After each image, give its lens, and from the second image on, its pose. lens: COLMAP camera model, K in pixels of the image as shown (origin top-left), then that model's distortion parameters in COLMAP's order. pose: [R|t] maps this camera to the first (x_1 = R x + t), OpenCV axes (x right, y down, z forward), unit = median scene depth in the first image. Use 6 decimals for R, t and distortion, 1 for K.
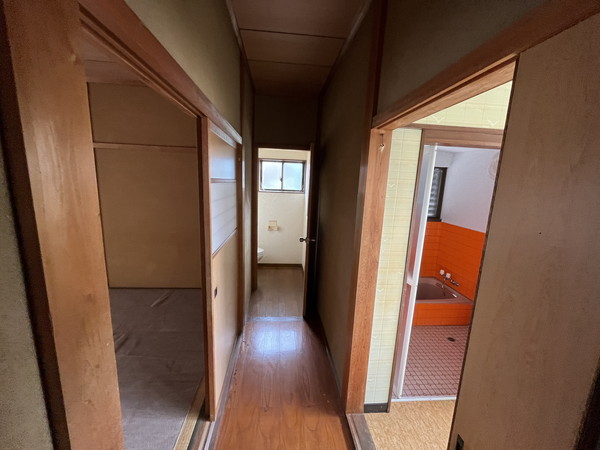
lens RADIAL K [[245.3, 0, 298.8], [0, 245.3, 224.9], [0, 0, 1]] dist [-0.001464, -0.000123]
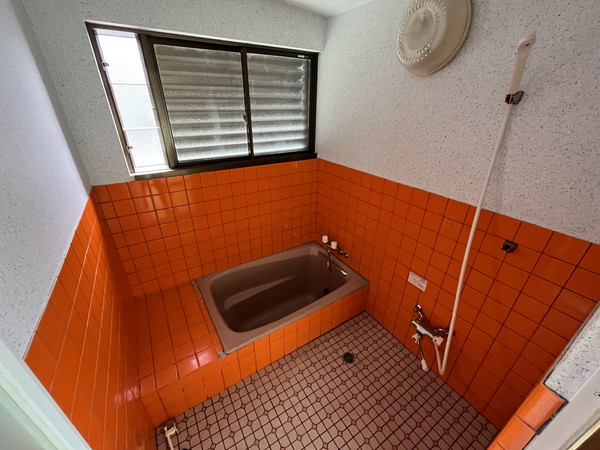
lens RADIAL K [[245.3, 0, 298.8], [0, 245.3, 224.9], [0, 0, 1]] dist [-0.001464, -0.000123]
pose [[0.886022, -0.237966, 0.397916, 0.267544], [0.108892, 0.941036, 0.320304, -0.056423], [-0.450674, -0.240466, 0.859691, 0.471181]]
